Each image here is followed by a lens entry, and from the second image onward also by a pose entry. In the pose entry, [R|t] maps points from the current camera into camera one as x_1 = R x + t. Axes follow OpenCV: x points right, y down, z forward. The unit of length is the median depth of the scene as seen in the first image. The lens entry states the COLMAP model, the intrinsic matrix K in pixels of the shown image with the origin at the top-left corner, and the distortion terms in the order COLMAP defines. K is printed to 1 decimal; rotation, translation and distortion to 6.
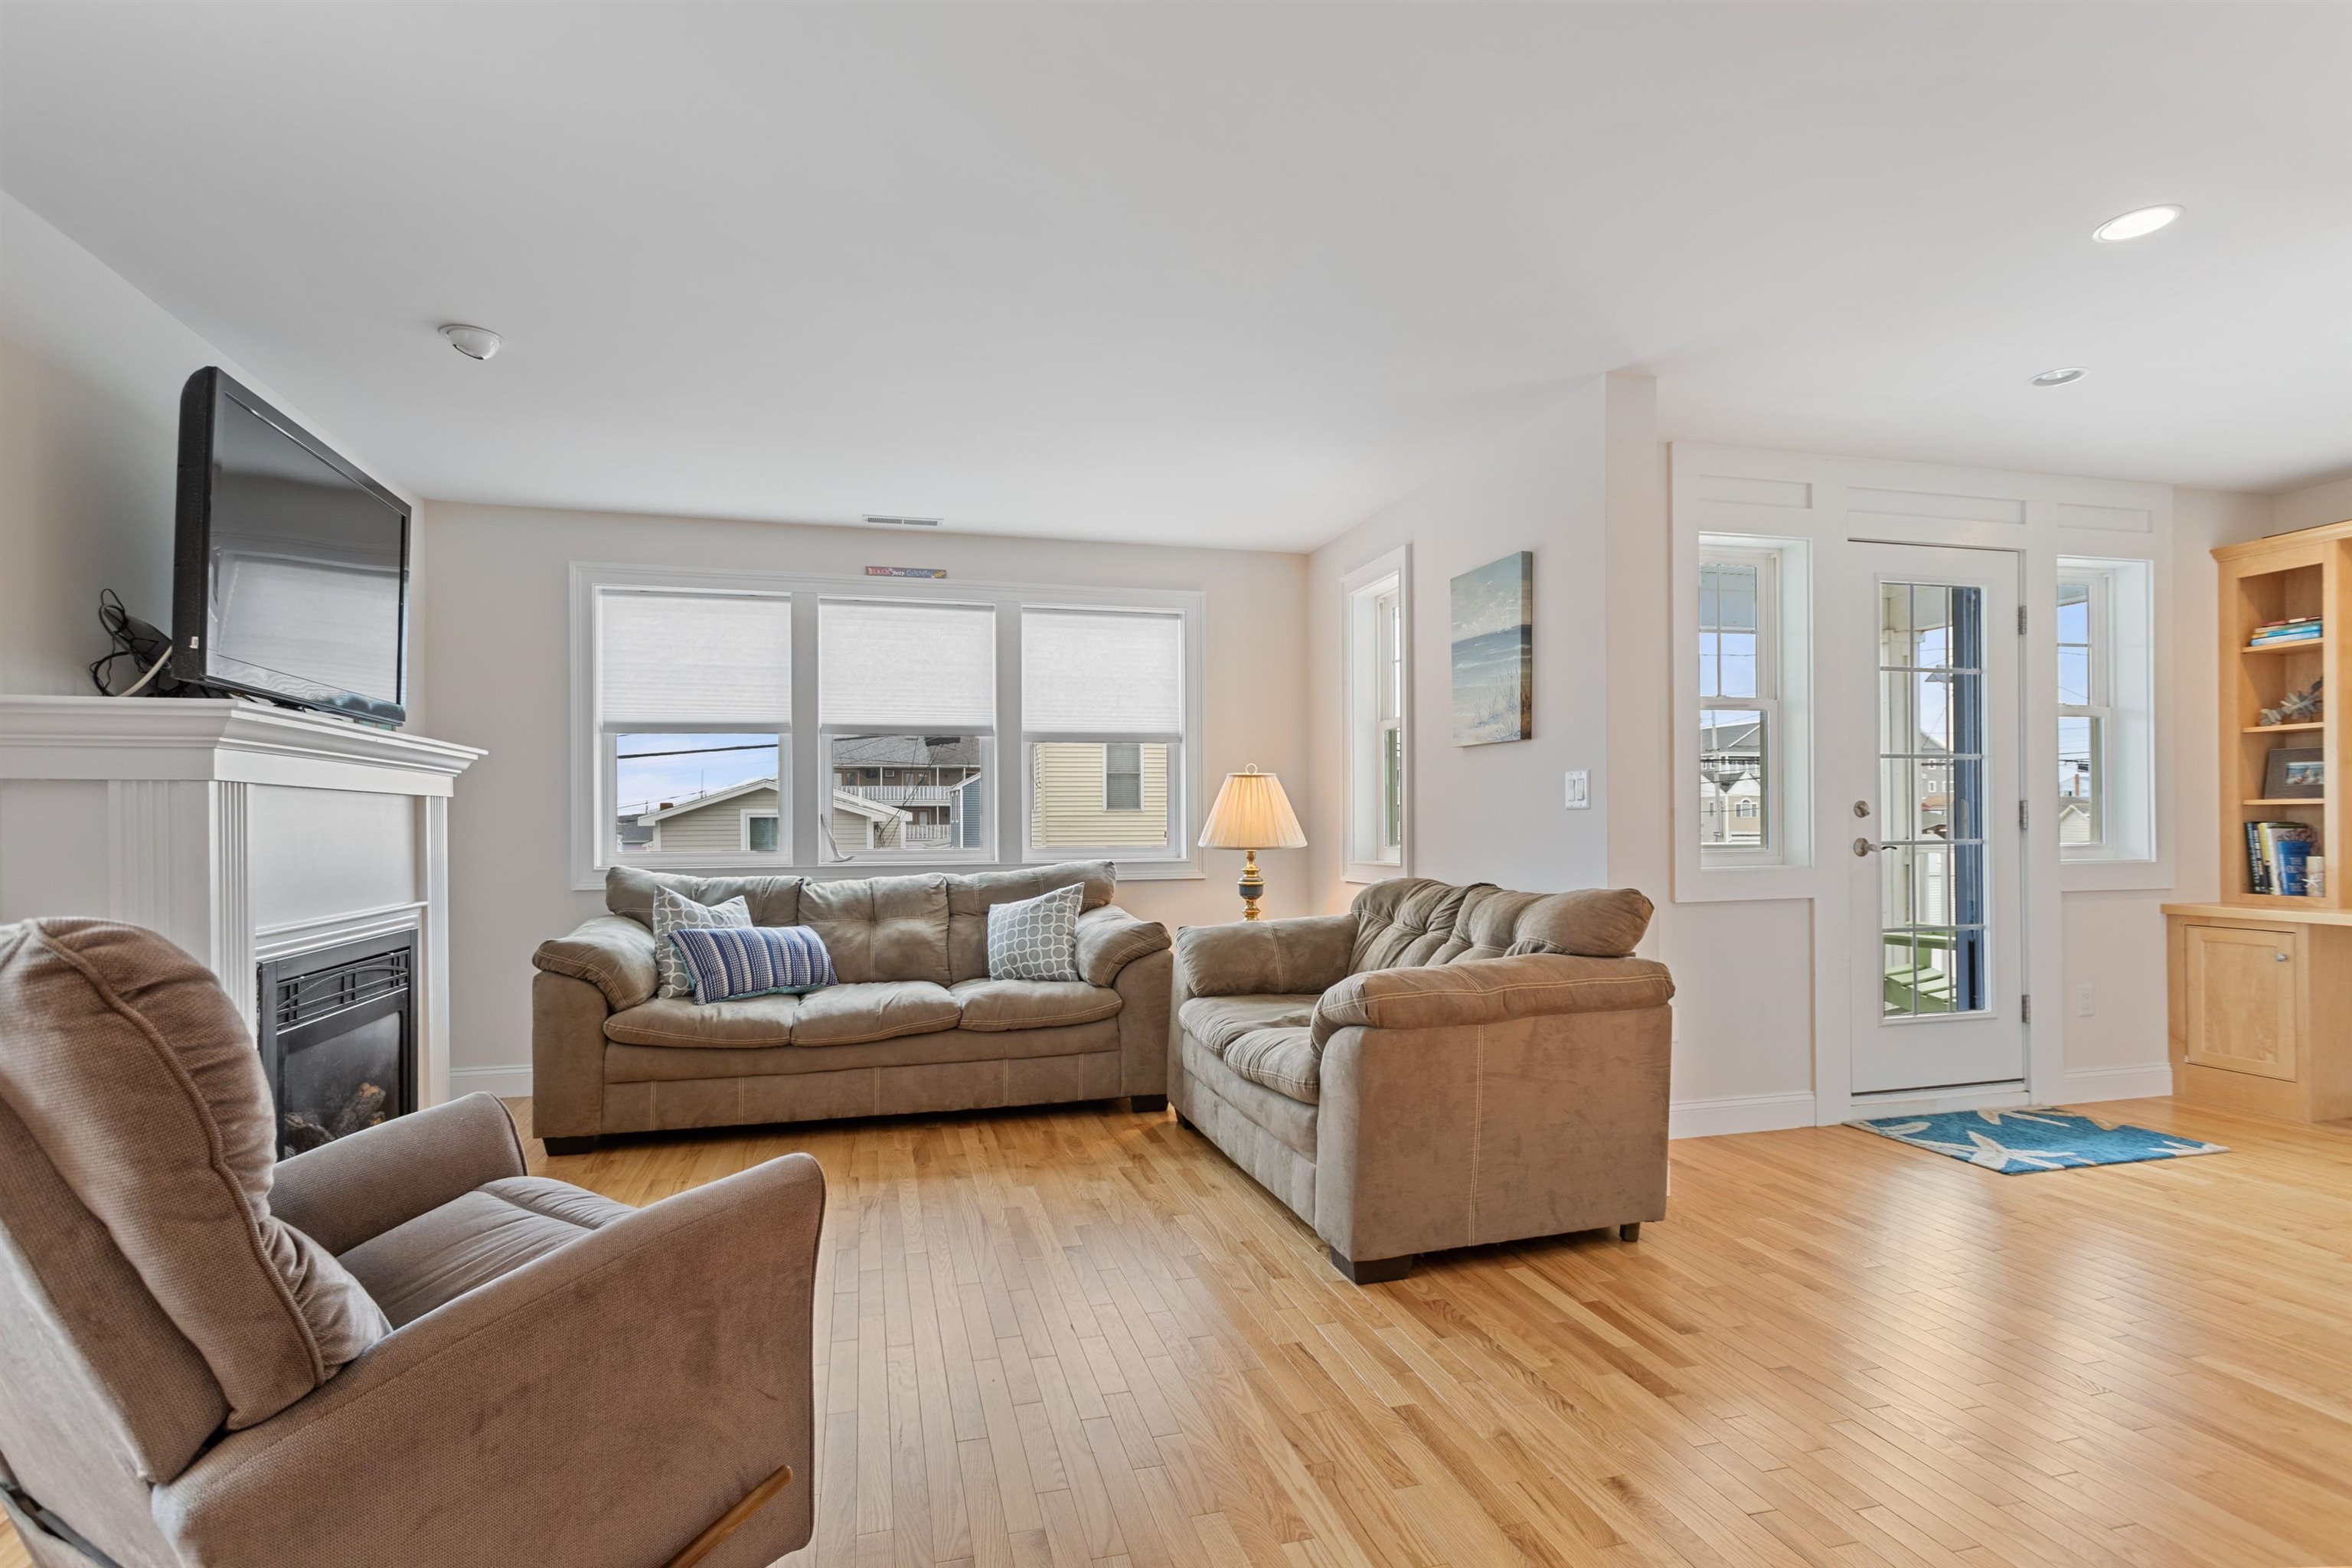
lens RADIAL K [[1140.2, 0, 1182.3], [0, 1140.2, 823.1], [0, 0, 1]] dist [0.000343, 0.006923]
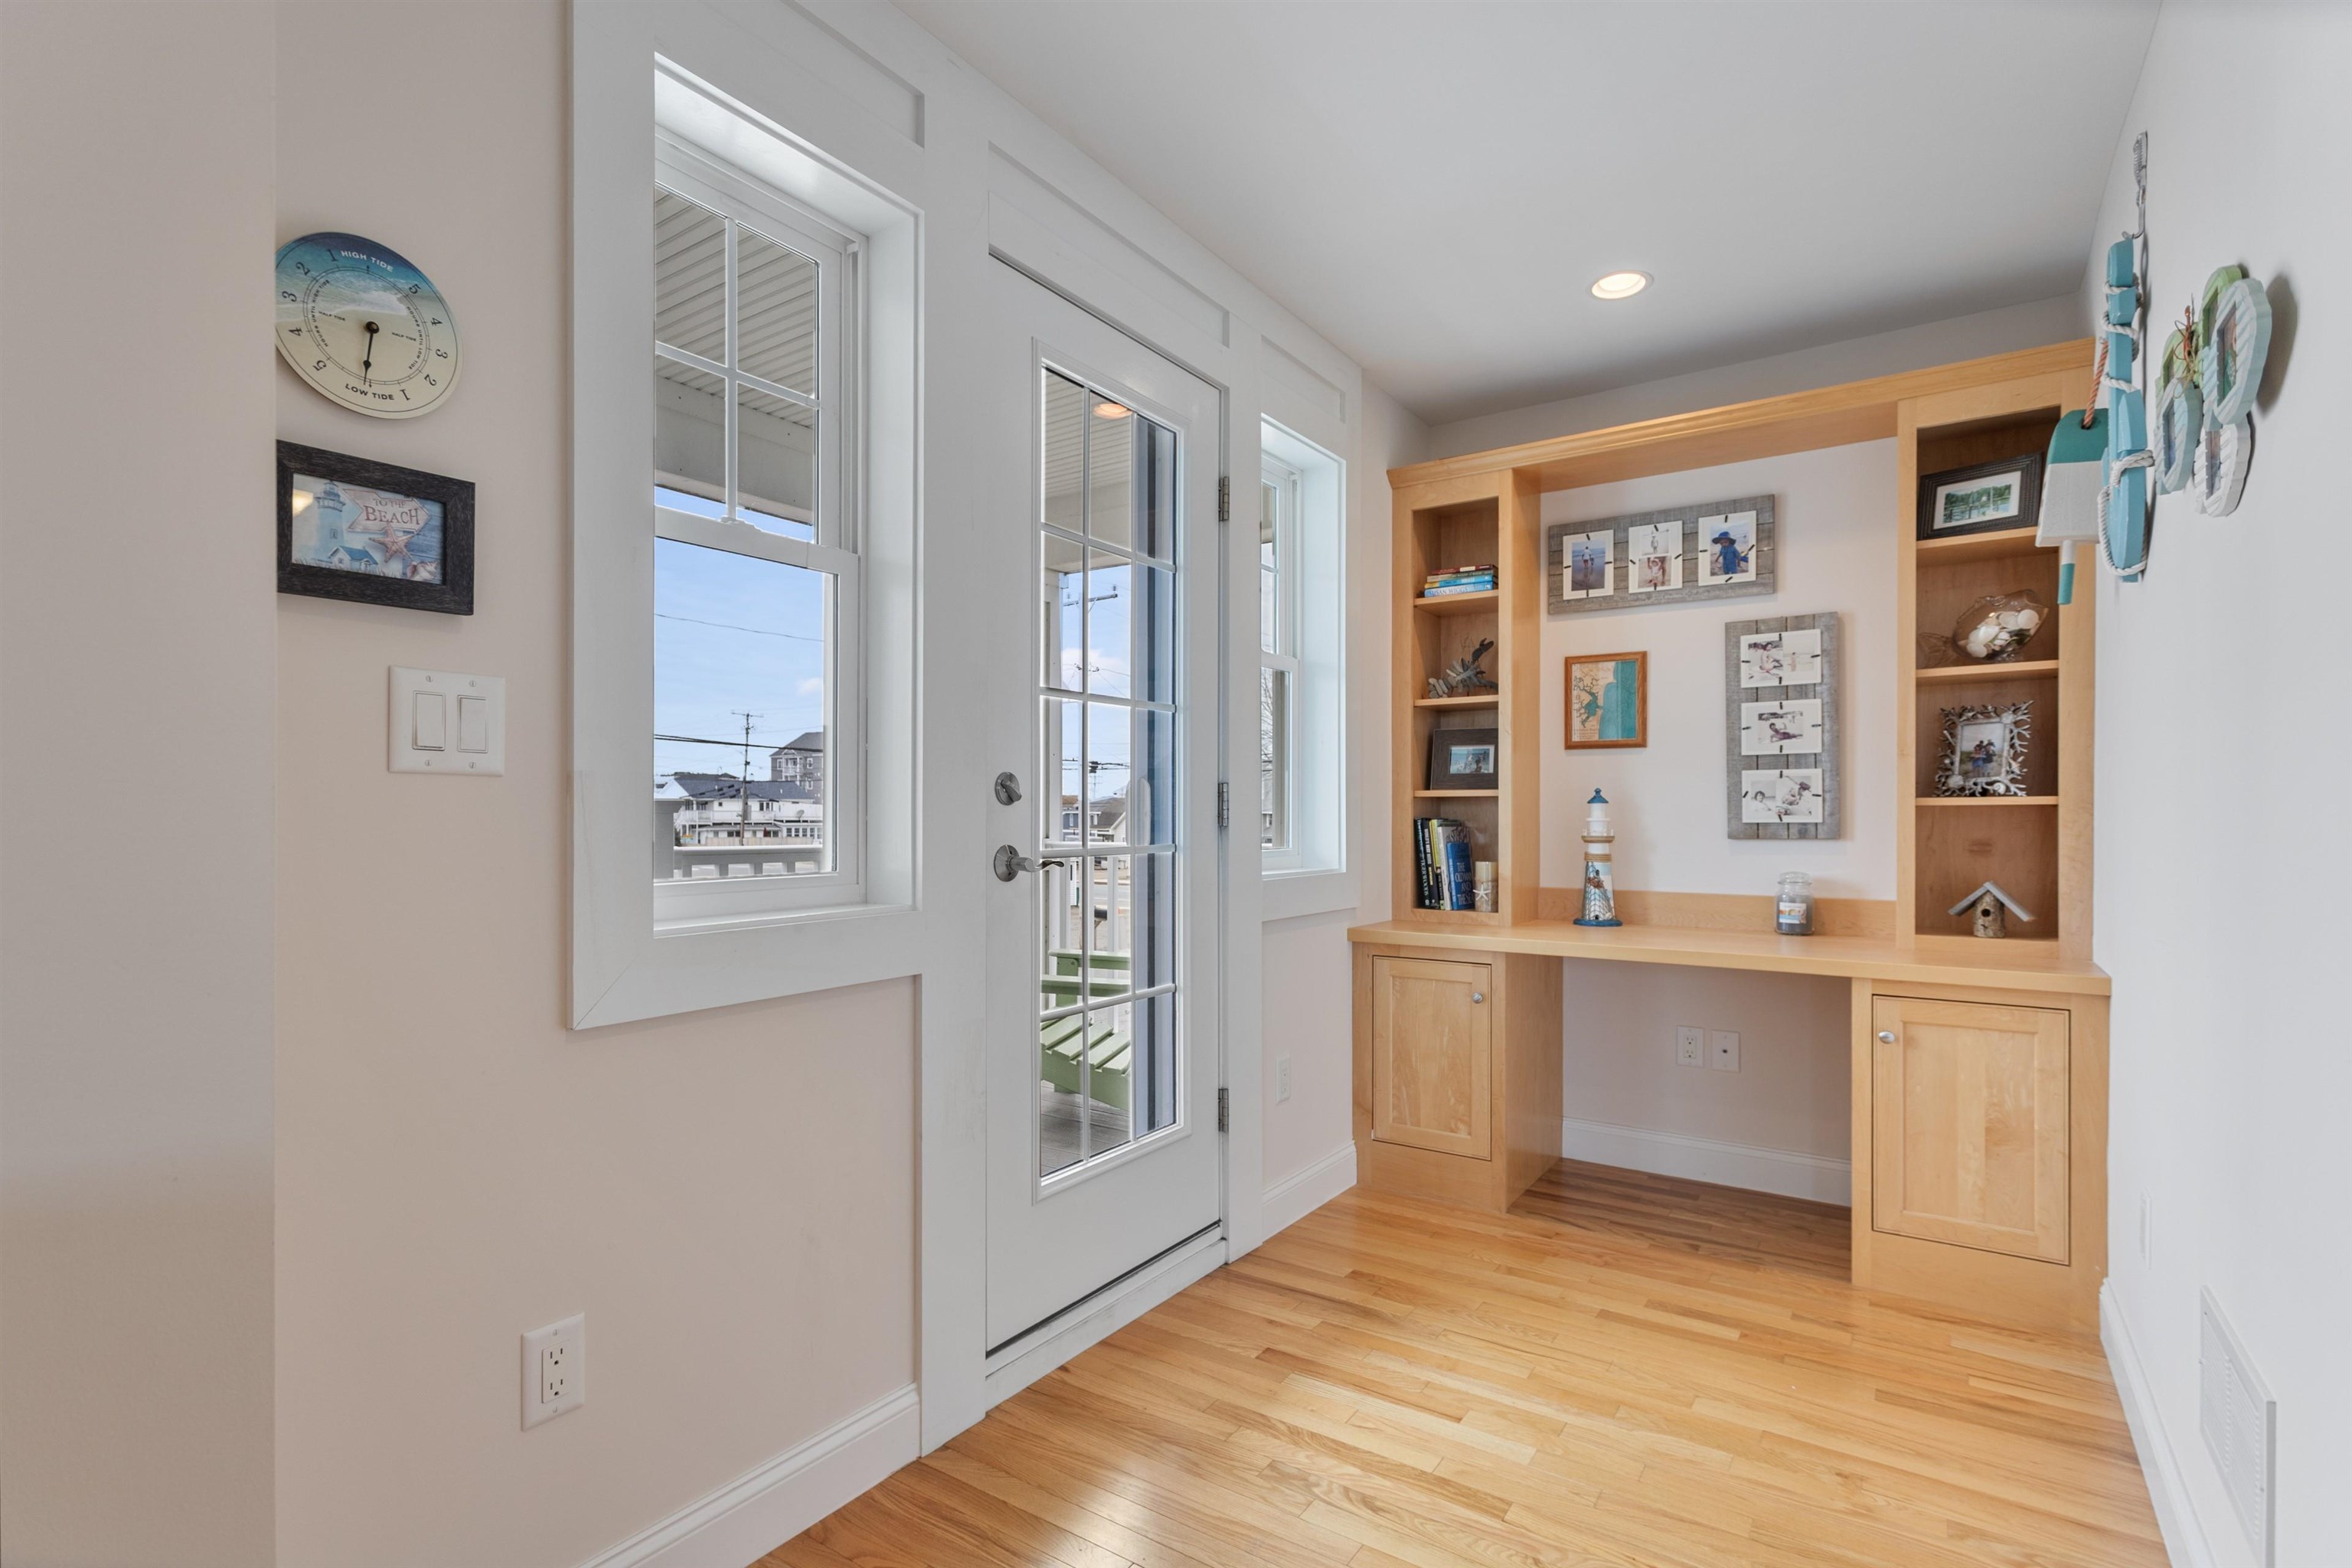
lens RADIAL K [[1127.6, 0, 1178.2], [0, 1127.6, 808.1], [0, 0, 1]] dist [0.002785, 0.001596]
pose [[0.761779, 0.011839, 0.647729, 0.303156], [-0.009273, 0.999930, -0.007371, -0.000782], [-0.647771, -0.000391, 0.761835, 0.525969]]
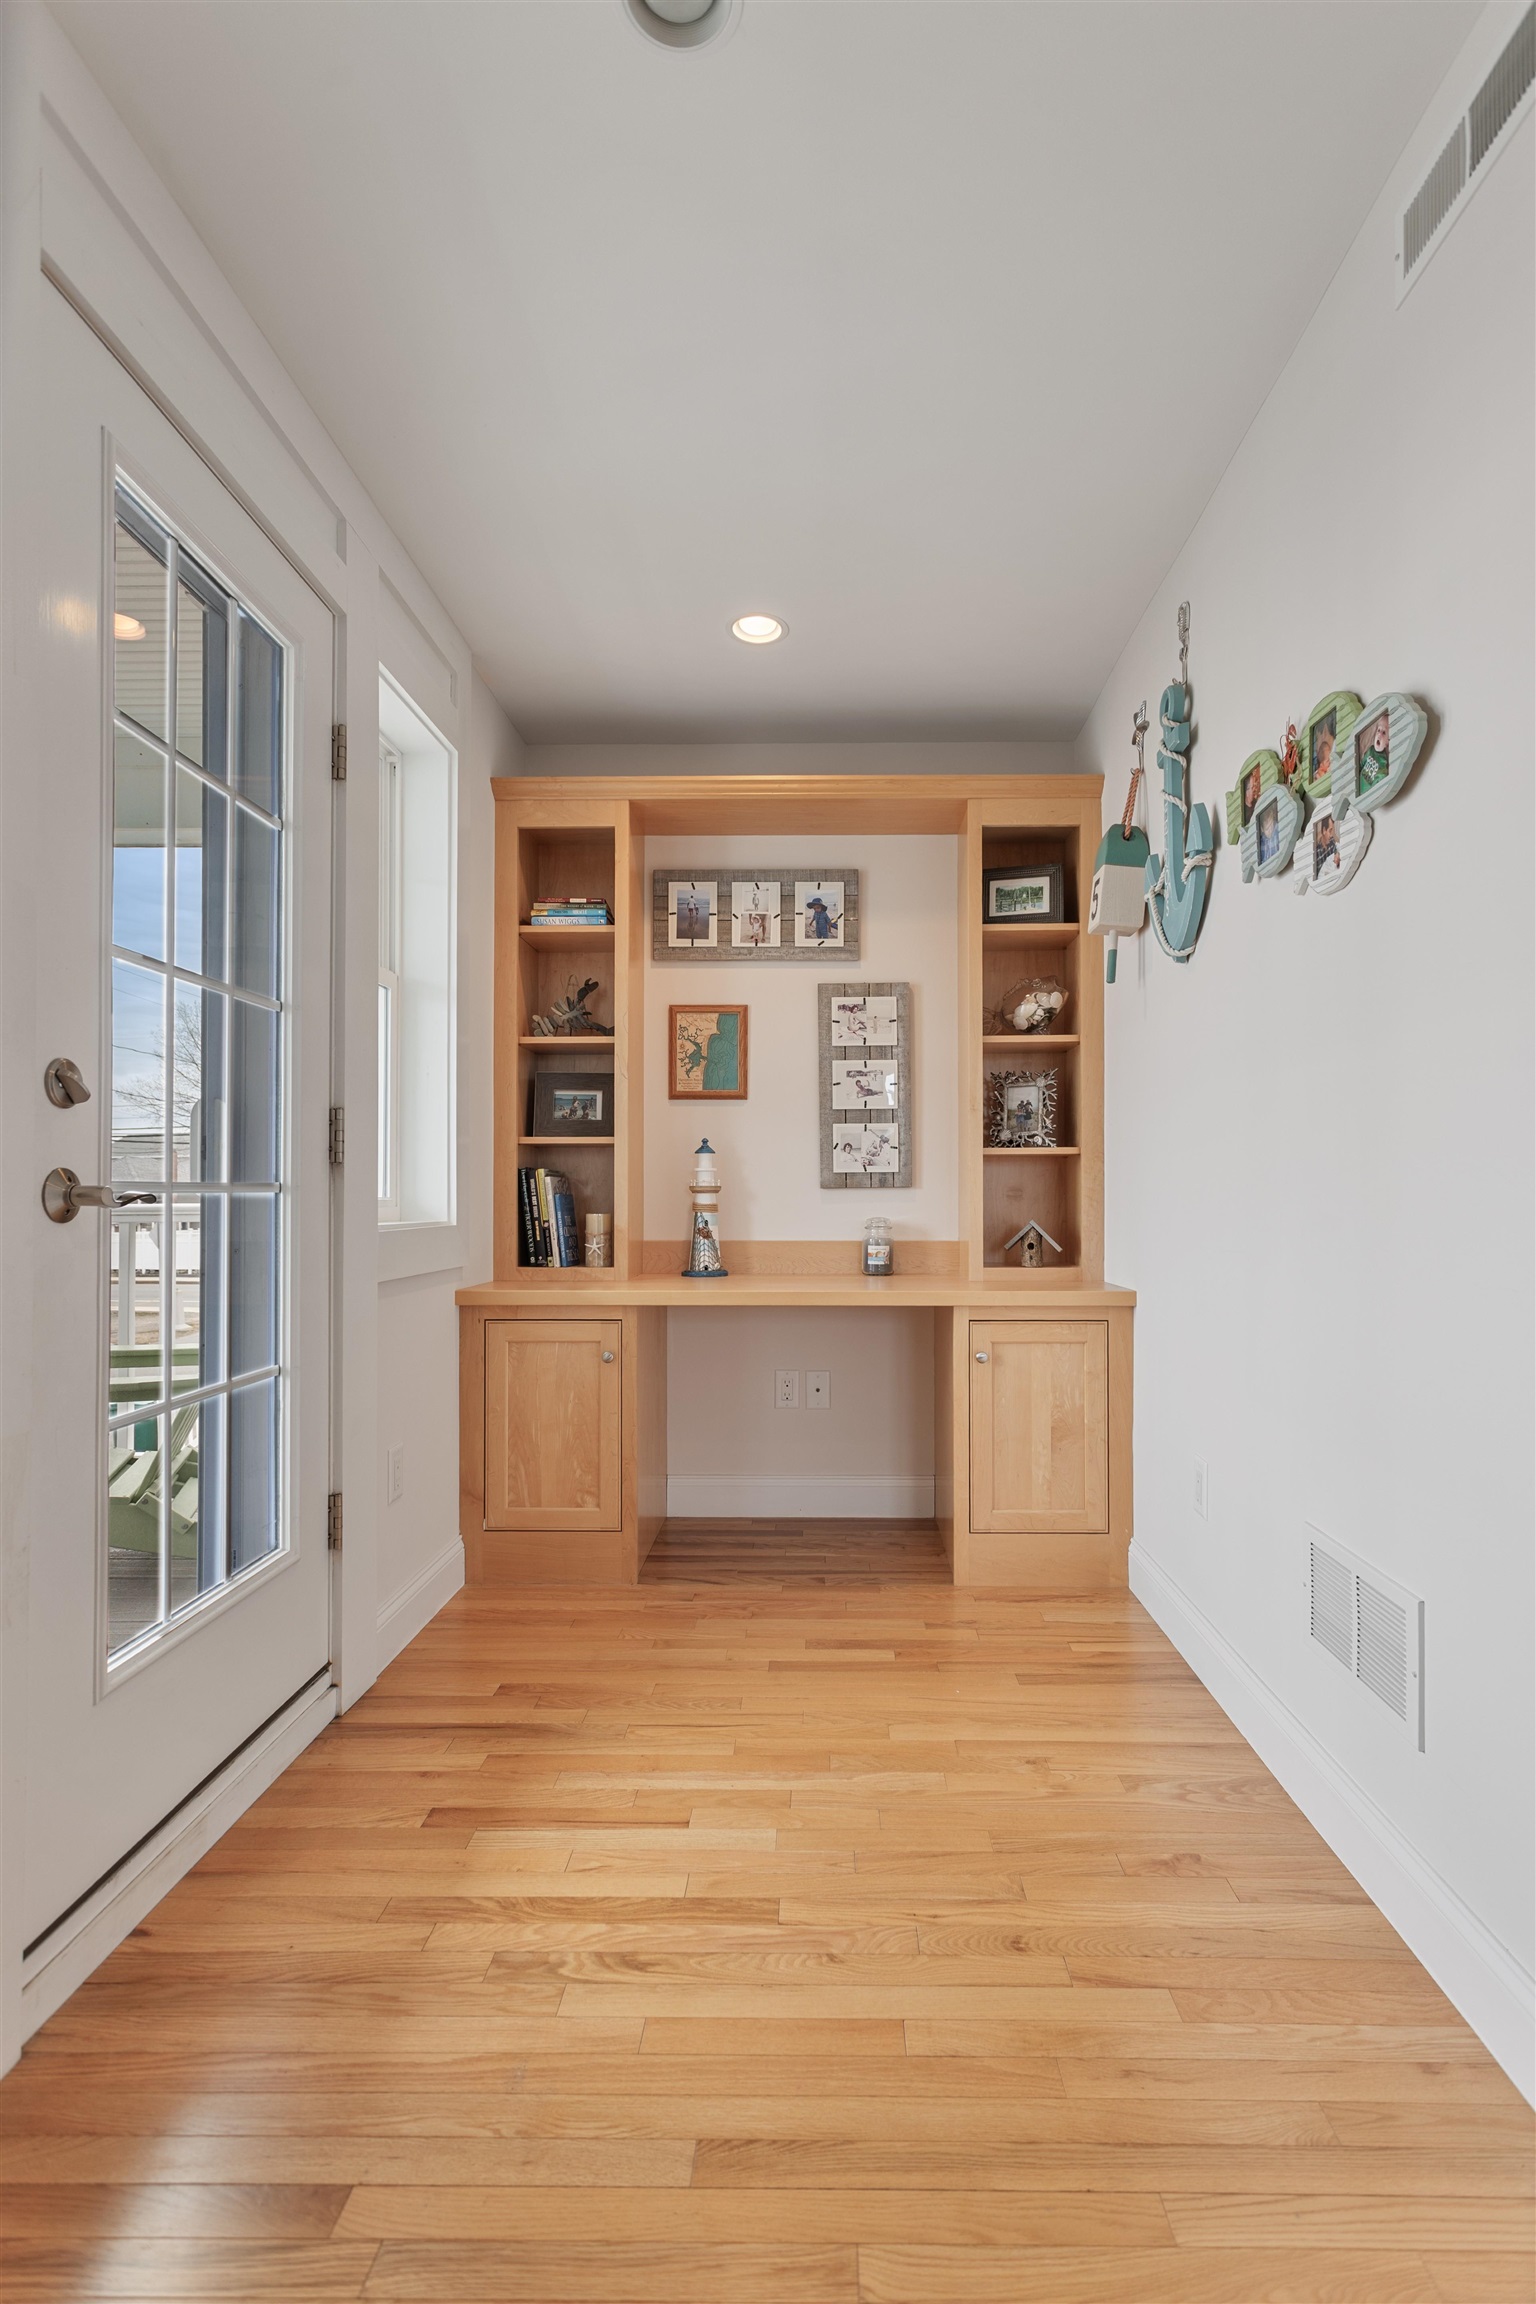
lens RADIAL K [[1116.9, 0, 824.3], [0, 1116.9, 1176.4], [0, 0, 1]] dist [0.000343, 0.006923]
pose [[0.270531, 0.023773, 0.962418, 0.312893], [-0.004846, 0.999716, -0.023332, 0.020692], [-0.962699, 0.001648, 0.270569, 0.644947]]
